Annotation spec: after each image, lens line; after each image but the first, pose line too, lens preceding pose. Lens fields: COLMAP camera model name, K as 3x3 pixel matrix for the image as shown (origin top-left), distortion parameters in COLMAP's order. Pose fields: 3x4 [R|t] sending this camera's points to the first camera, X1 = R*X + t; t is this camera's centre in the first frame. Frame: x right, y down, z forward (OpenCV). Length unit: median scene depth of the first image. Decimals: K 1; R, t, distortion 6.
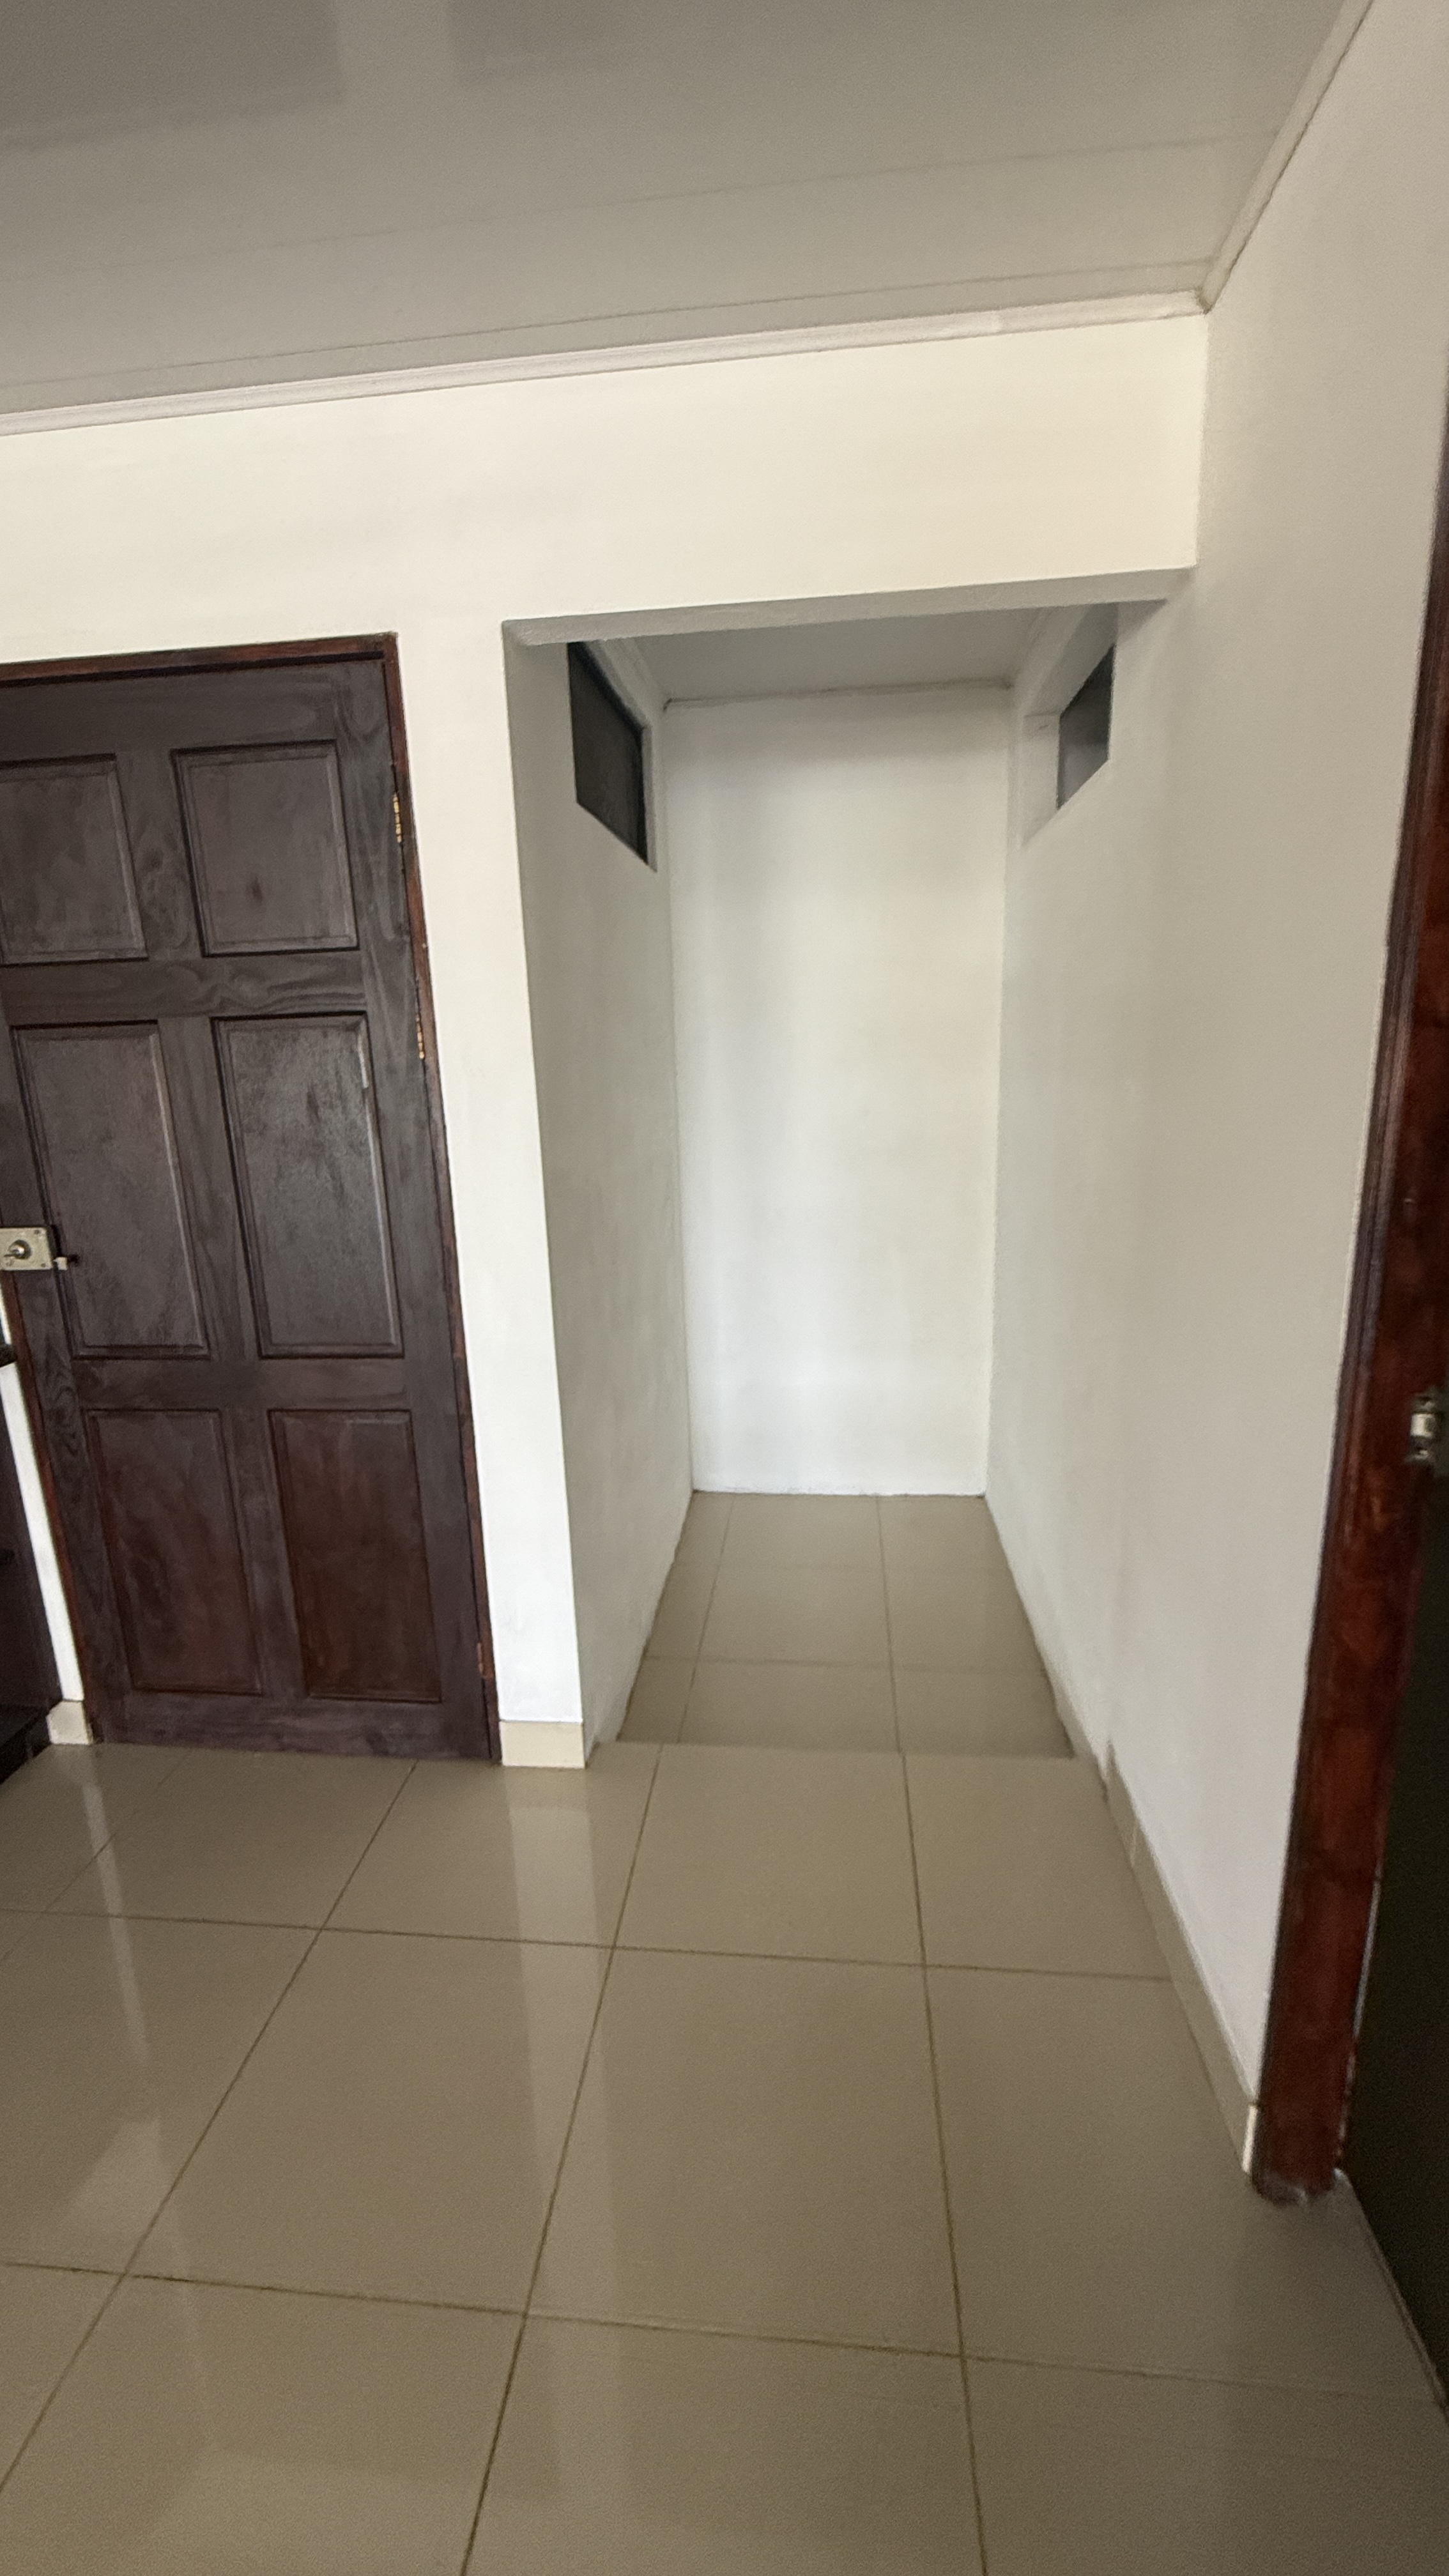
lens RADIAL K [[1042.4, 0, 721.2], [0, 1042.4, 1275.6], [0, 0, 1]] dist [0.024836, -0.005137]
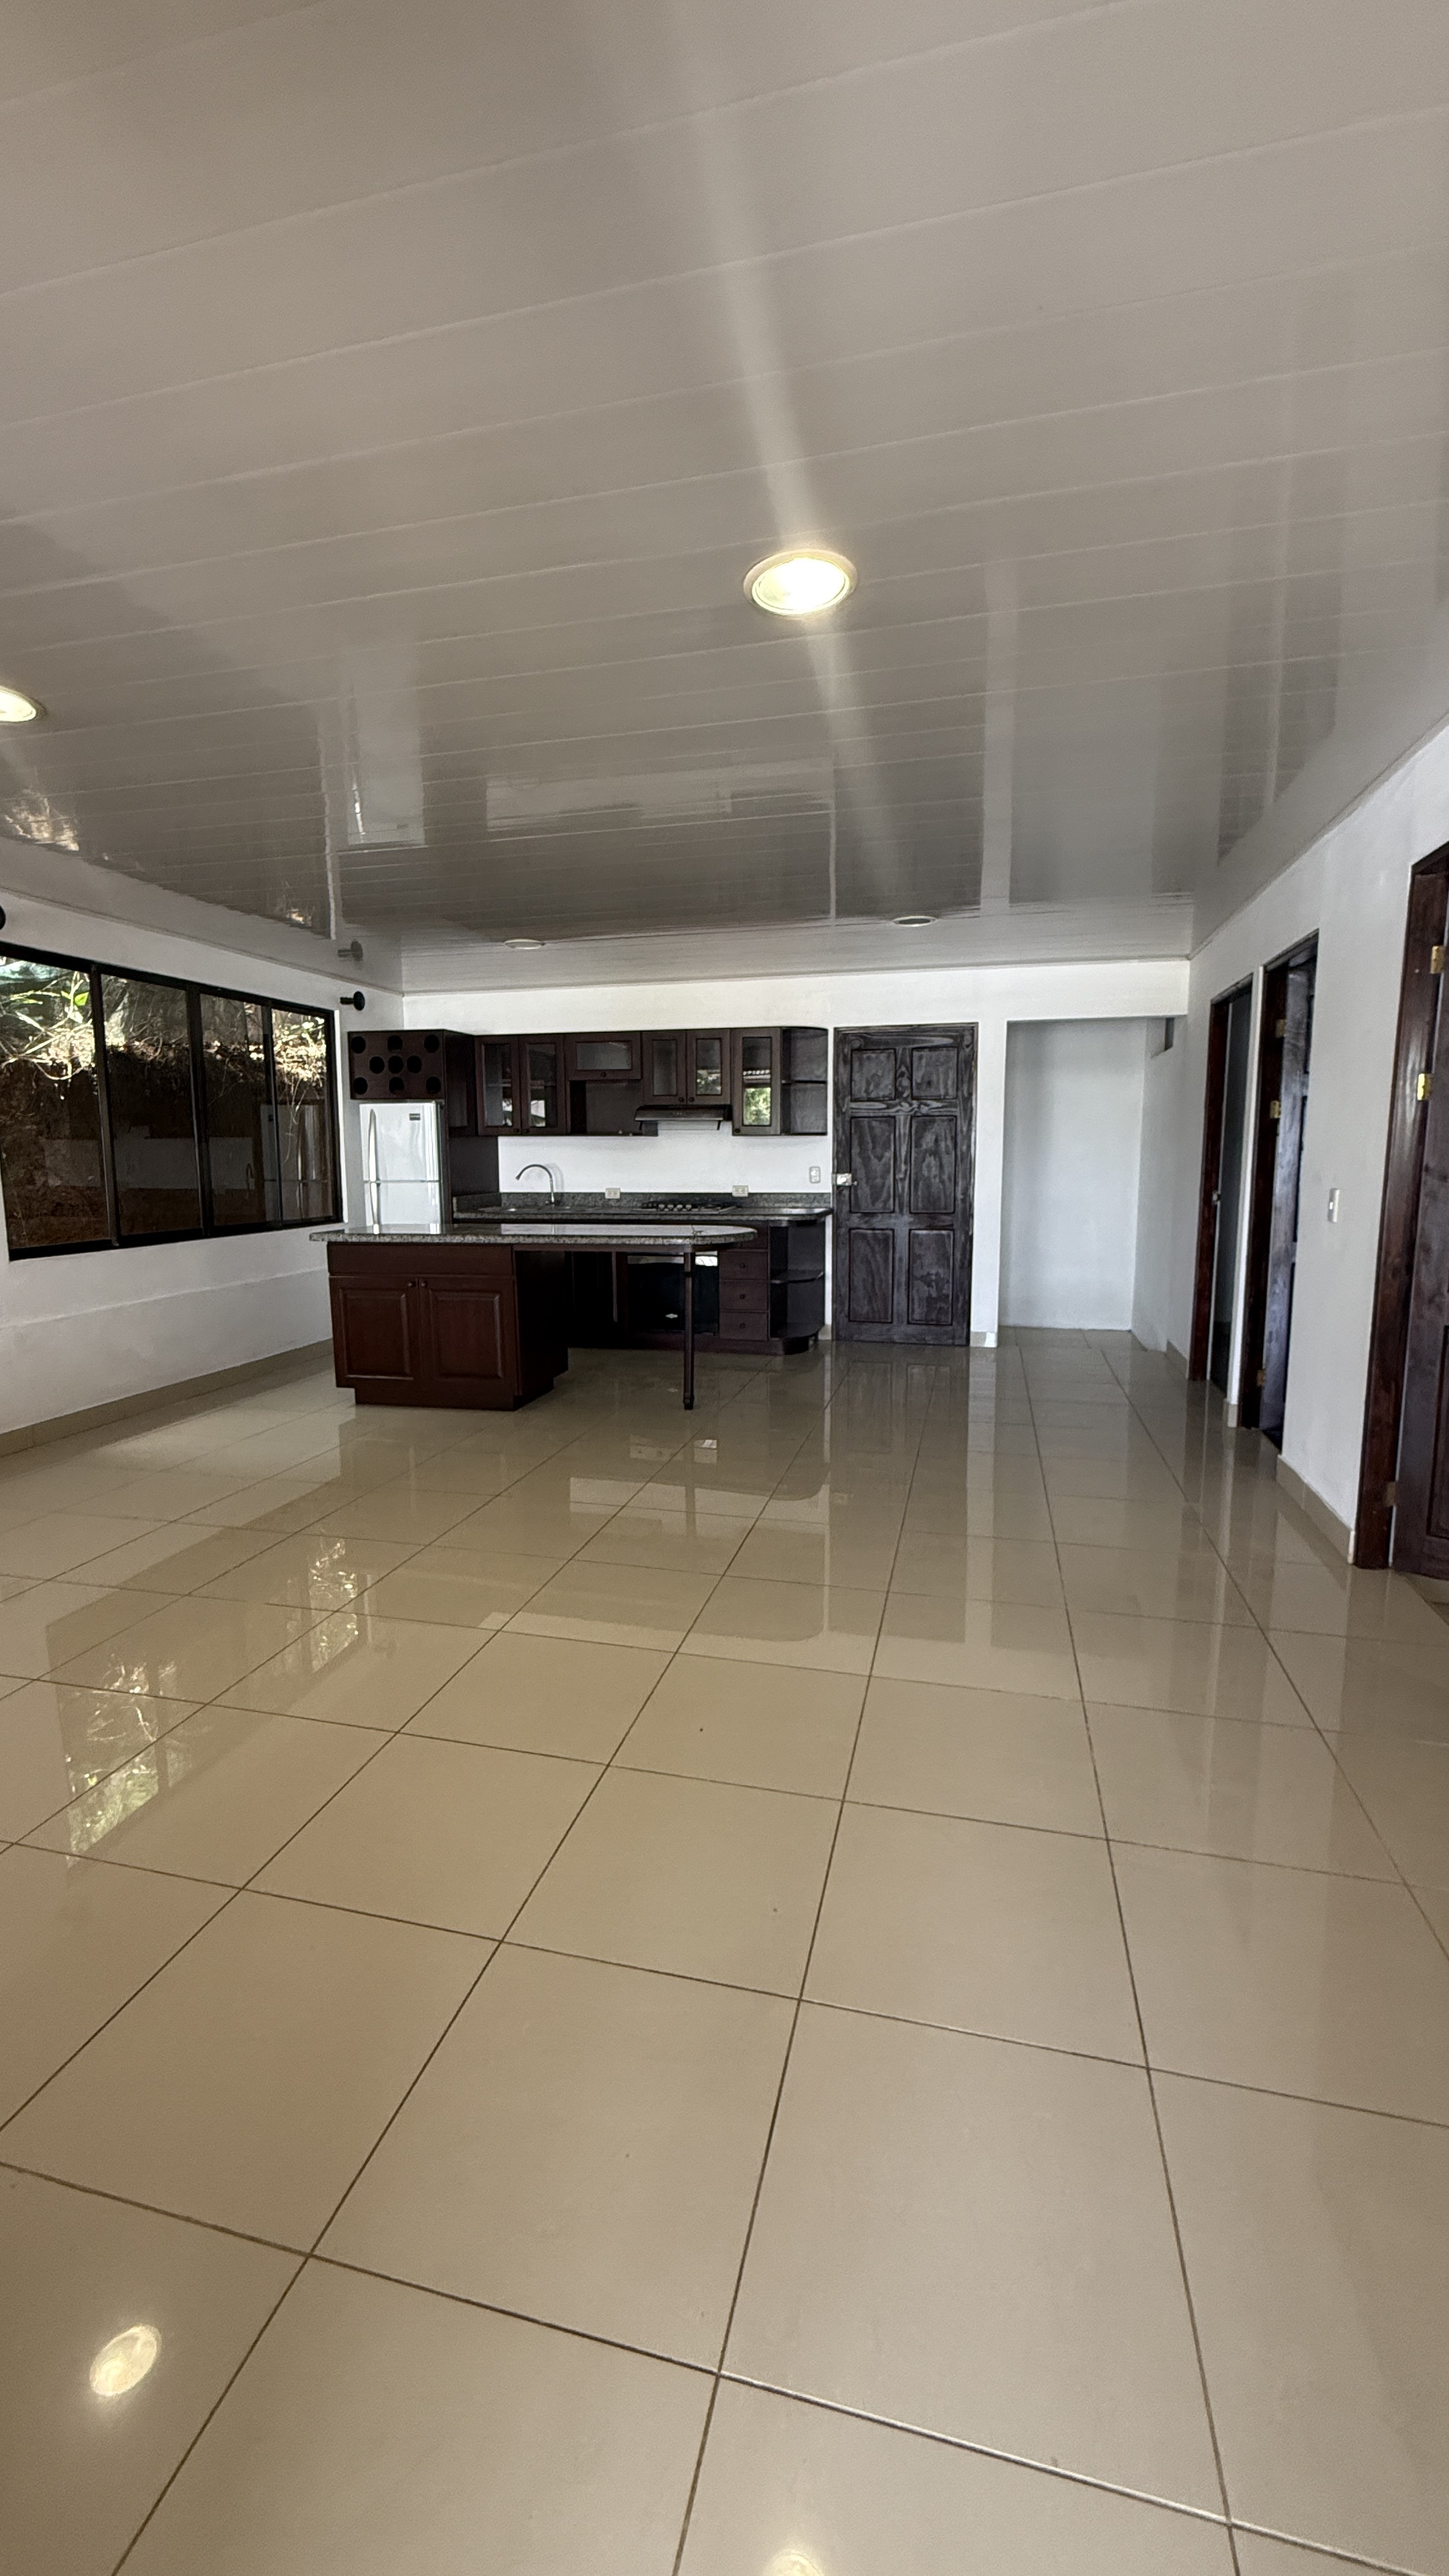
lens RADIAL K [[1042.4, 0, 721.2], [0, 1042.4, 1275.6], [0, 0, 1]] dist [0.024836, -0.005137]
pose [[0.988439, 0.045043, -0.144771, -0.509752], [-0.062009, 0.991440, -0.114901, 0.667018], [0.138356, 0.122550, 0.982771, -2.263517]]
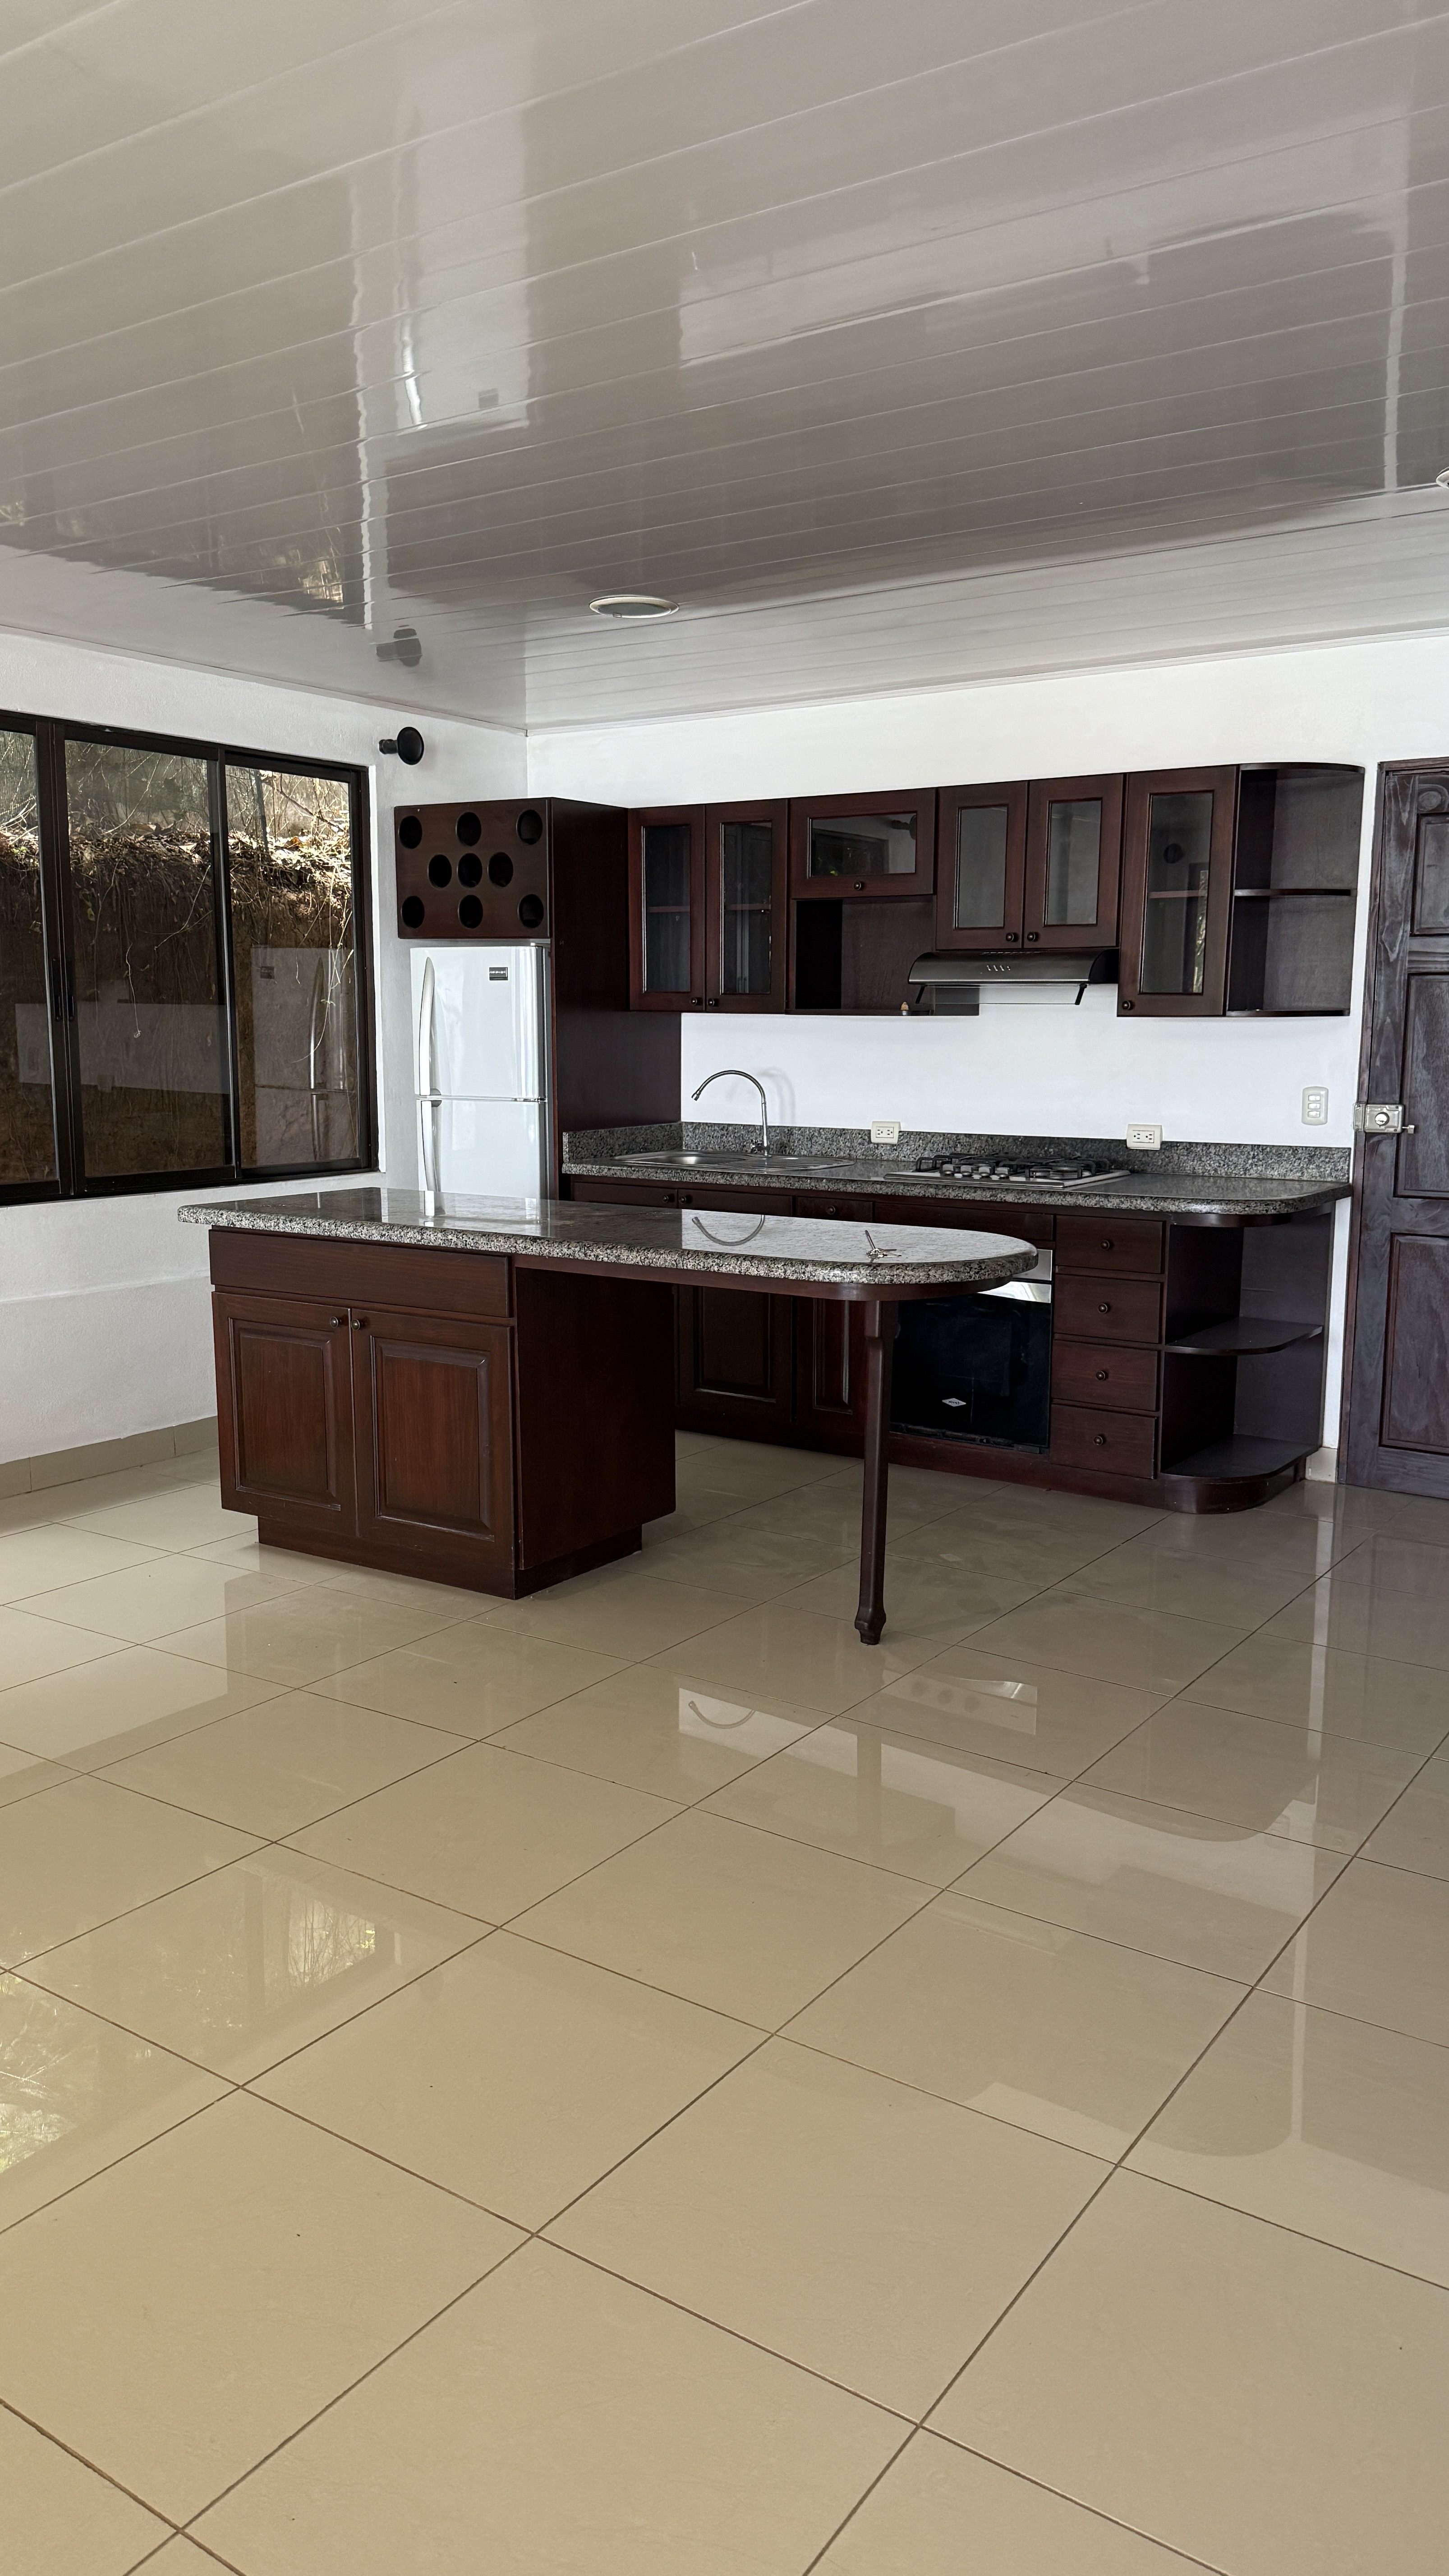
lens RADIAL K [[1837.6, 0, 724.5], [0, 1837.6, 1288.0], [0, 0, 1]] dist [0.116793, -0.128400]
pose [[0.880129, 0.106789, -0.462568, -0.212384], [-0.147174, 0.987743, -0.051996, 0.460237], [0.451346, 0.113841, 0.885058, -1.649323]]
